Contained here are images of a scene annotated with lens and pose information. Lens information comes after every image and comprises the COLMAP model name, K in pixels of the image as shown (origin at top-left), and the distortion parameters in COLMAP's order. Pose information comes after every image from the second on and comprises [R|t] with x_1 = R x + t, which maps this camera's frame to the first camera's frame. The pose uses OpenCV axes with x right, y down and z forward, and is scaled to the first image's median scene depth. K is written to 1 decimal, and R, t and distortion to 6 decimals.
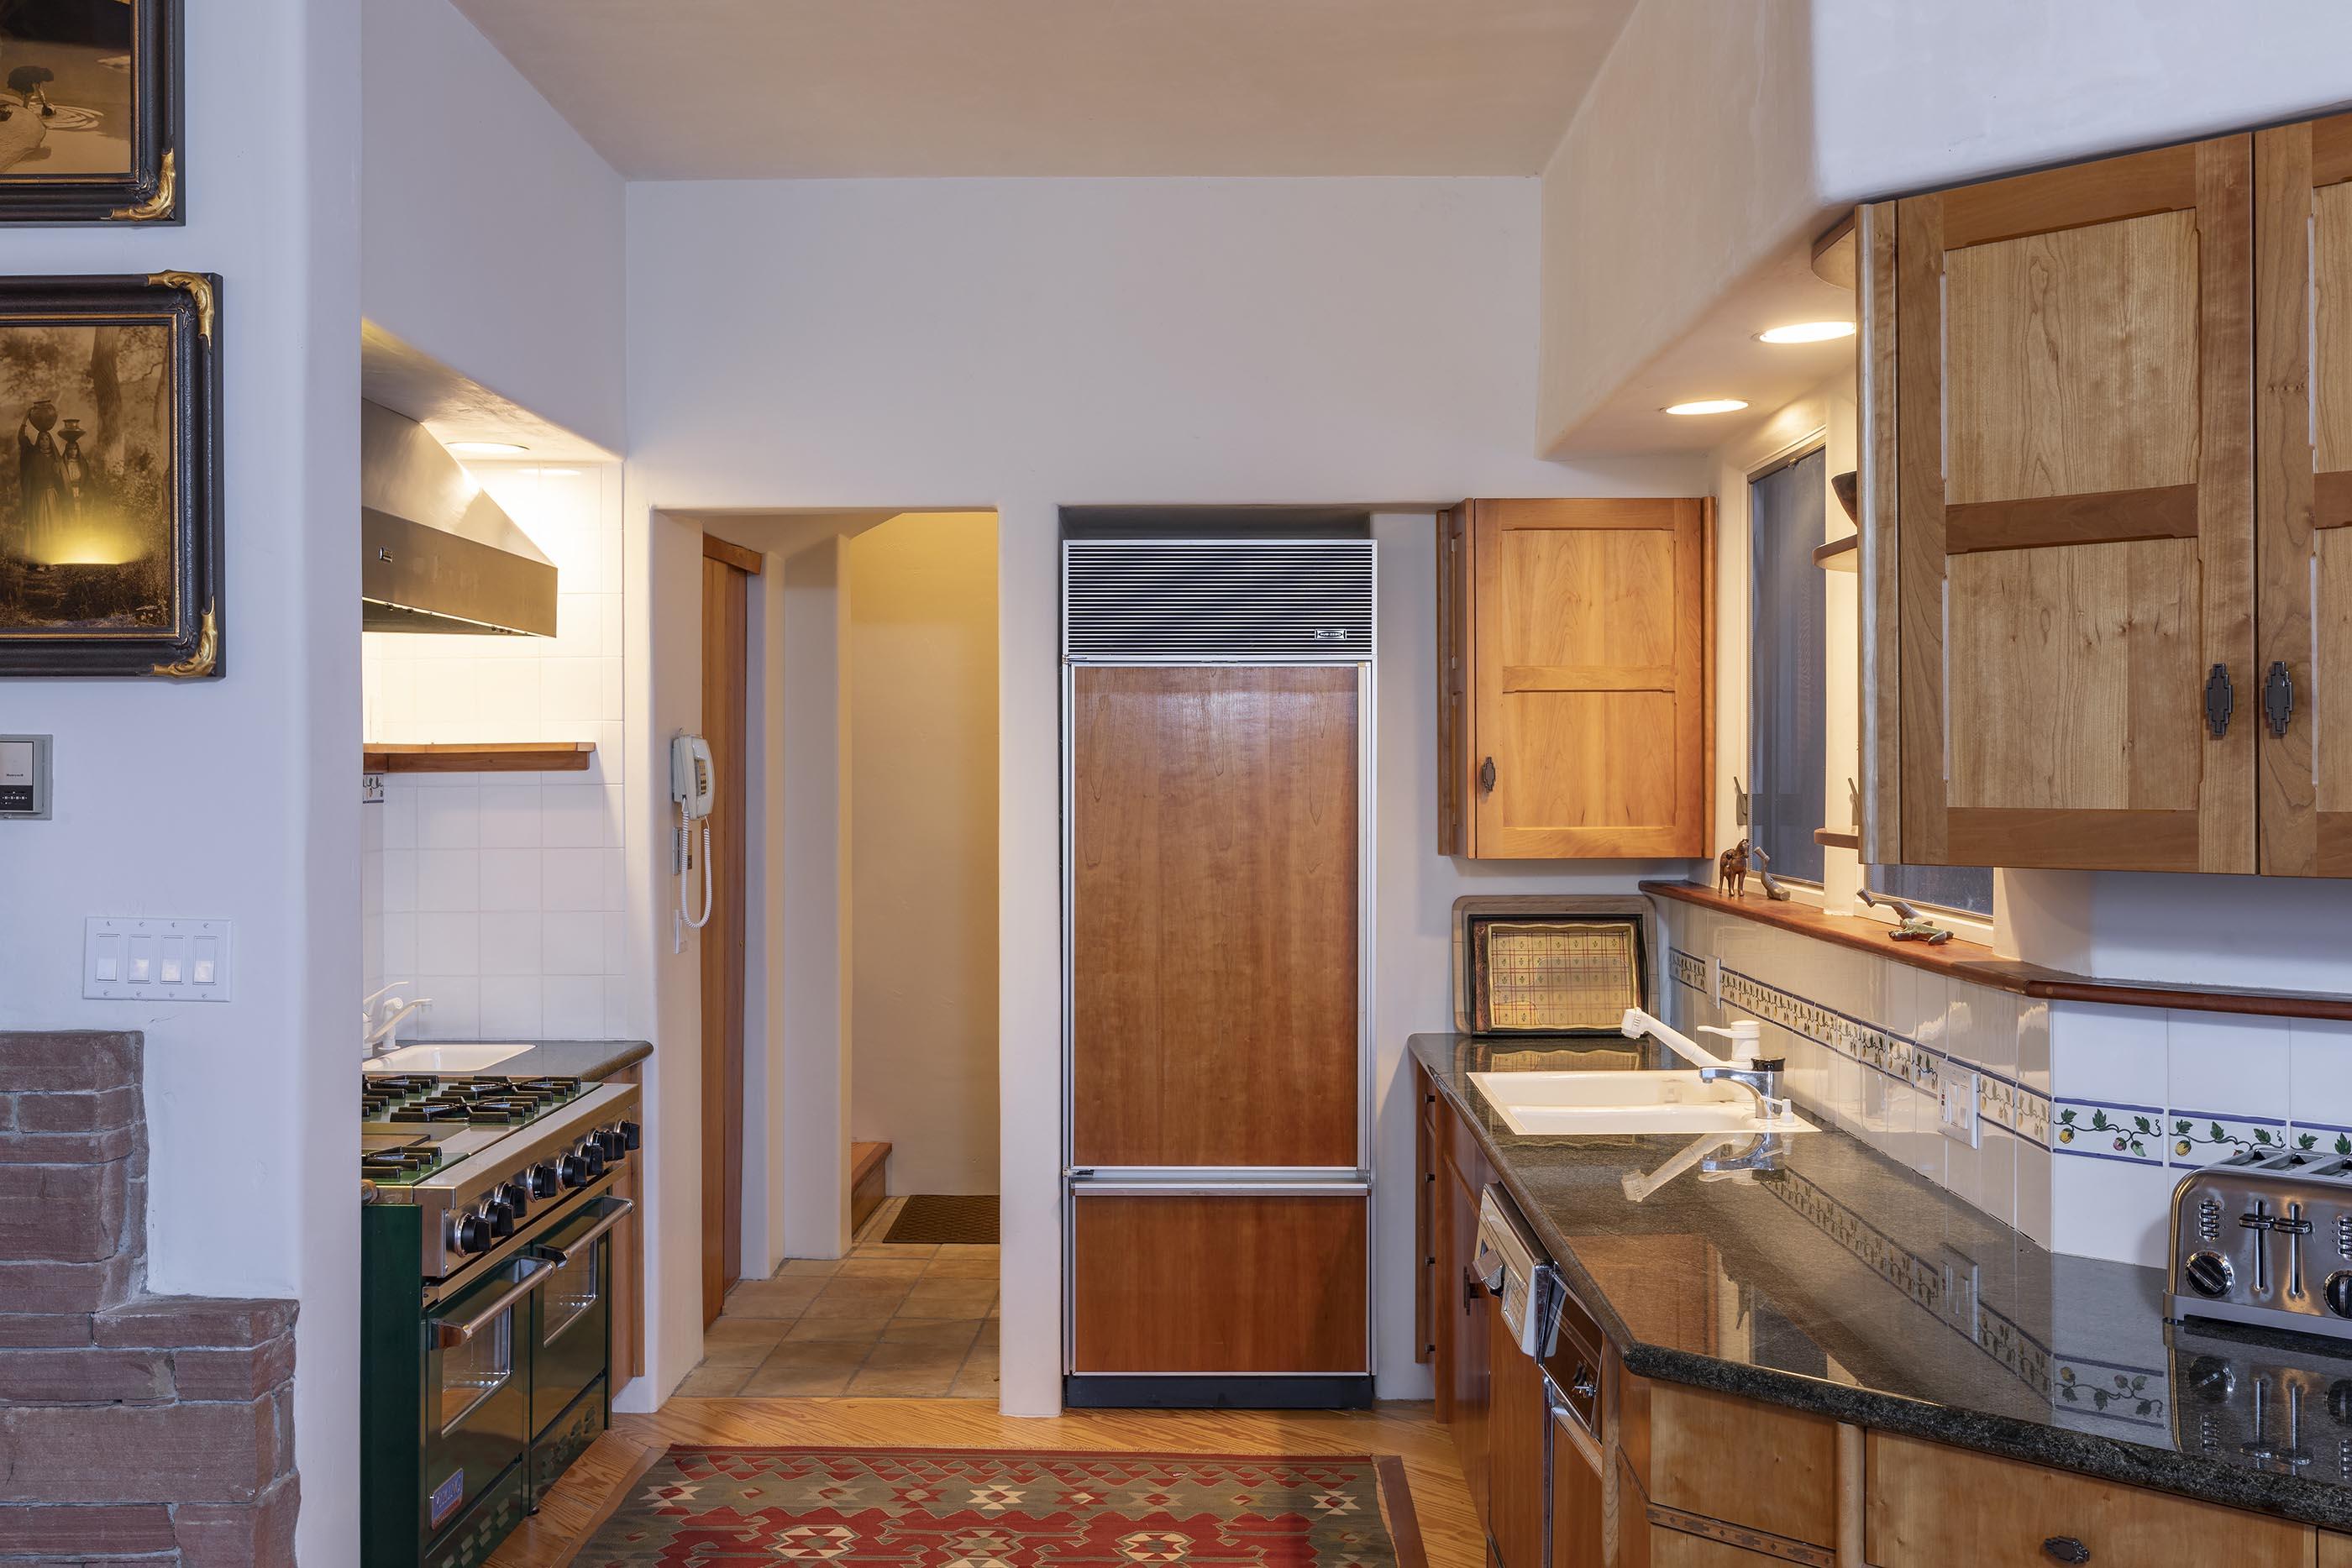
lens RADIAL K [[2227.8, 0, 1176.0], [0, 2227.8, 784.0], [0, 0, 1]] dist [-0.009038, 0.004231]
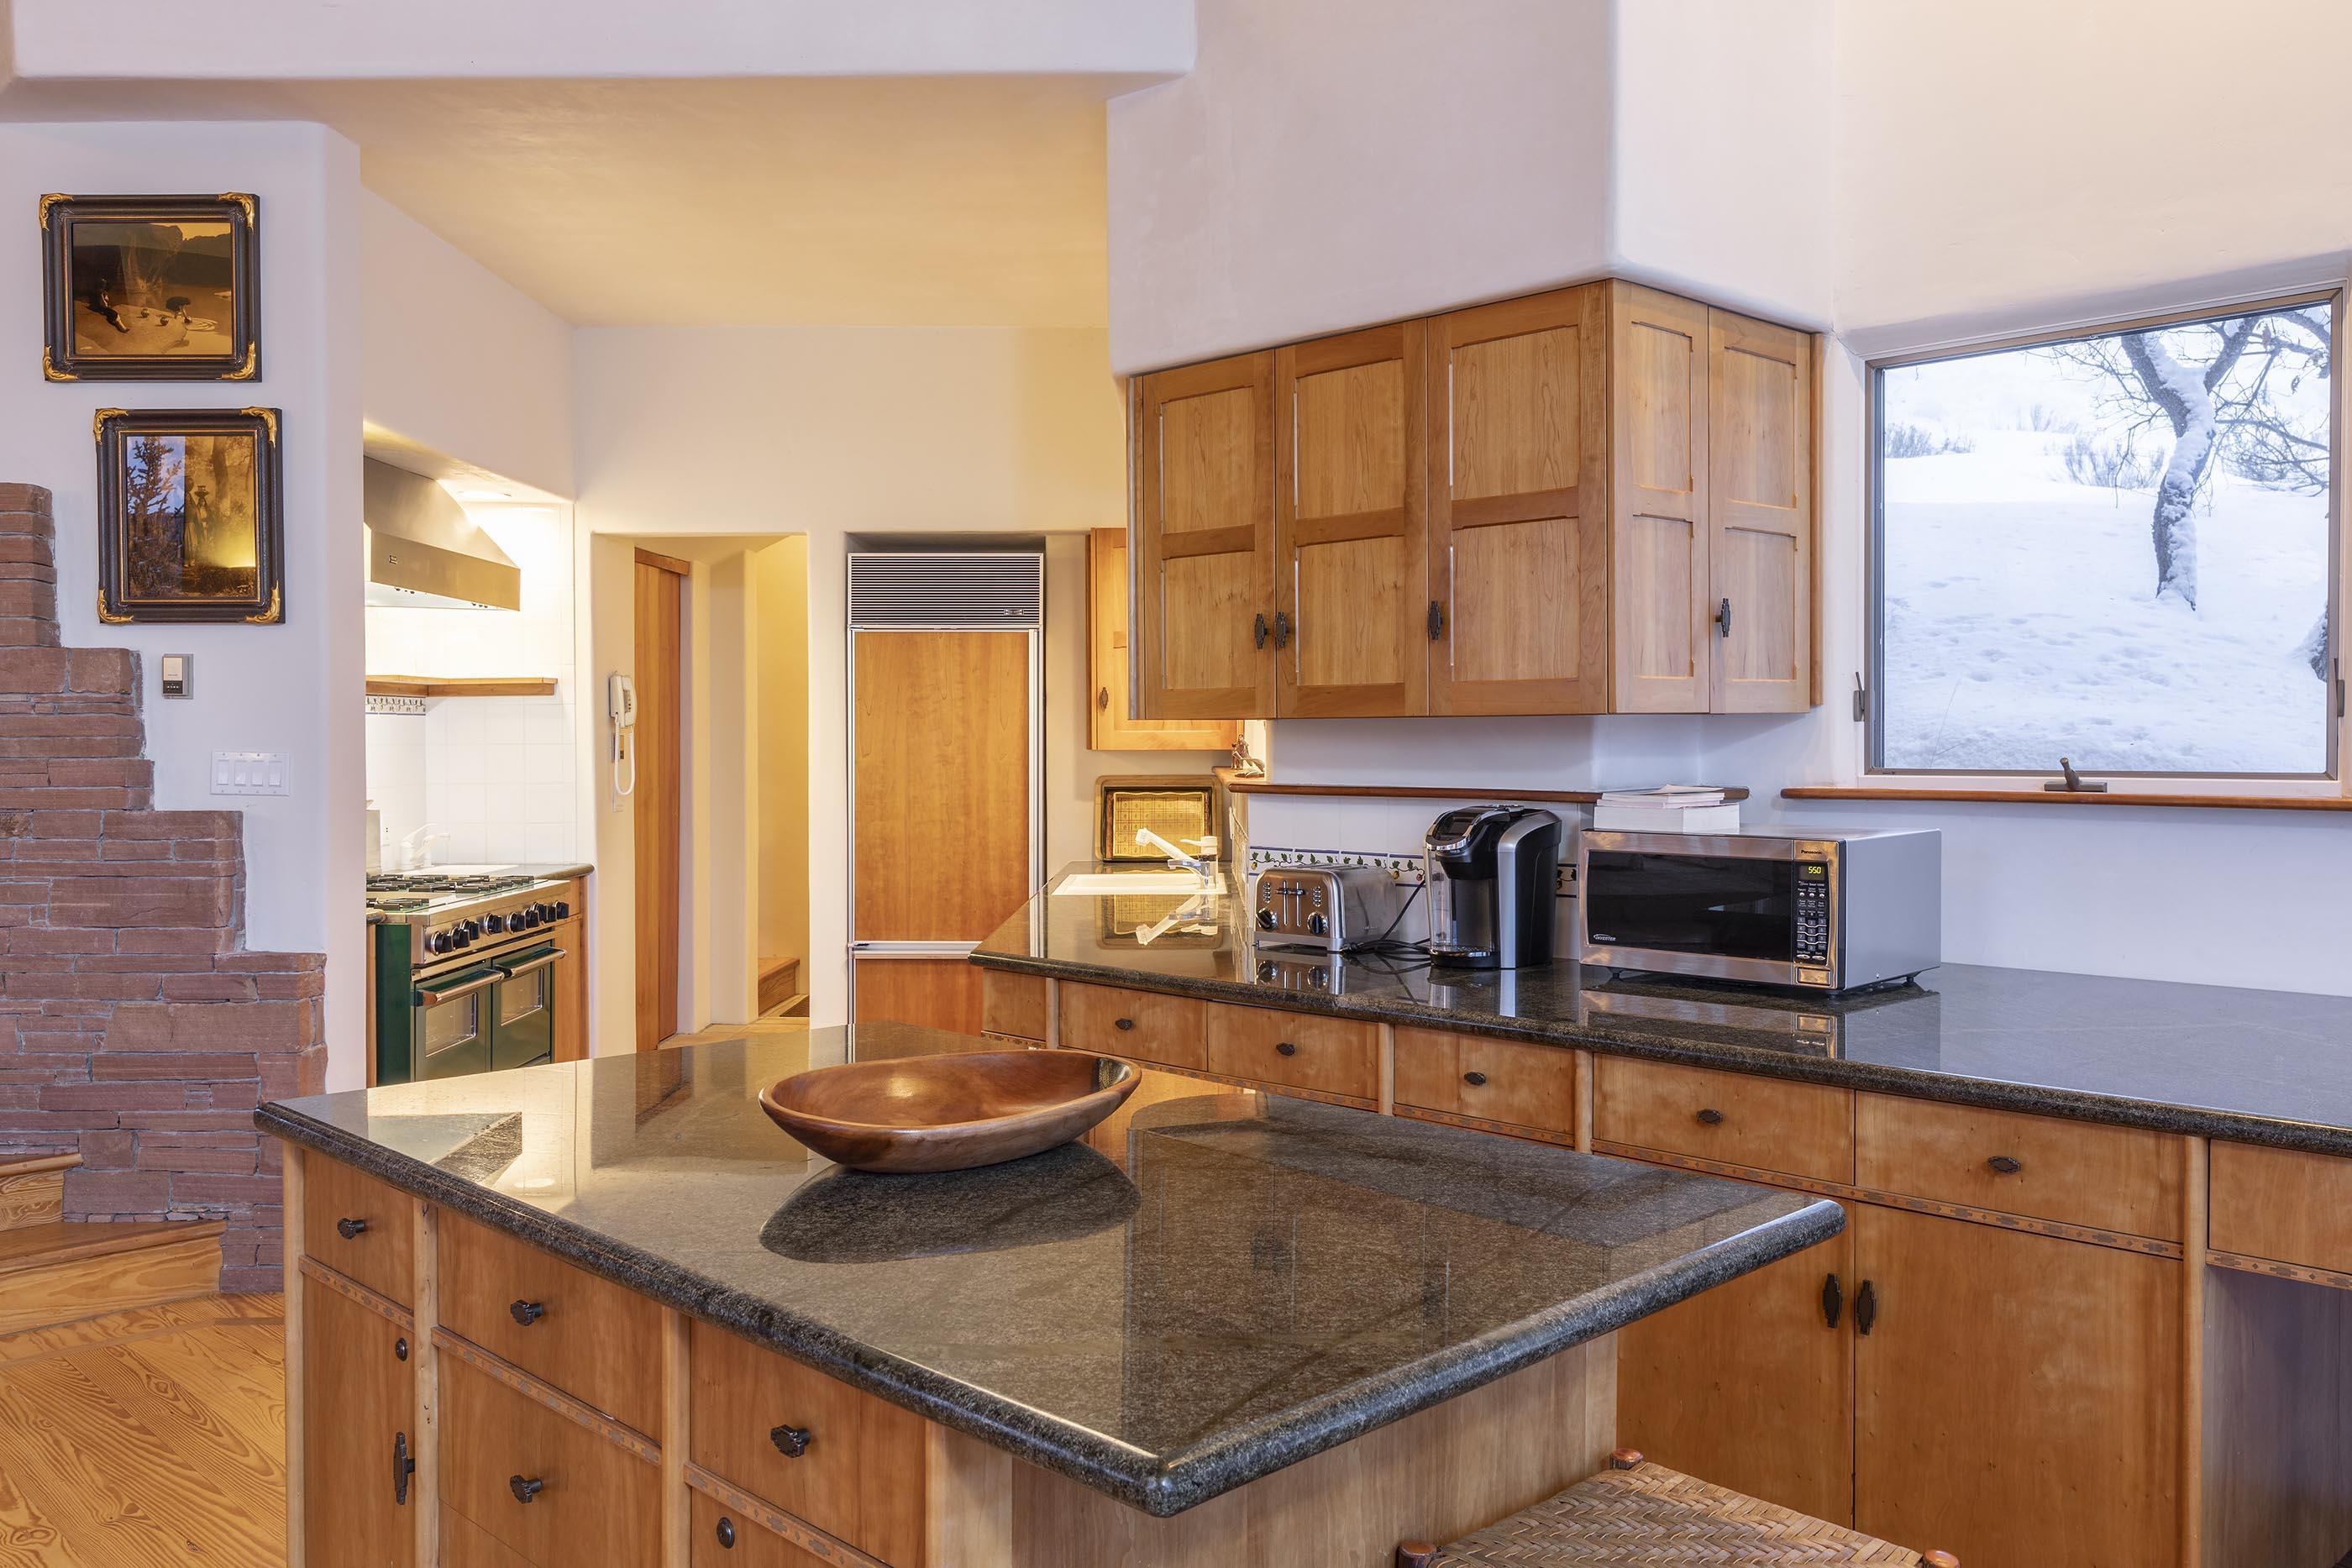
lens RADIAL K [[1755.6, 0, 1175.4], [0, 1755.6, 782.0], [0, 0, 1]] dist [-0.003210, -0.005624]
pose [[0.999951, 0.001491, 0.009788, 0.310842], [-0.001671, 0.999830, 0.018373, 0.057581], [-0.009759, -0.018389, 0.999783, -0.491713]]
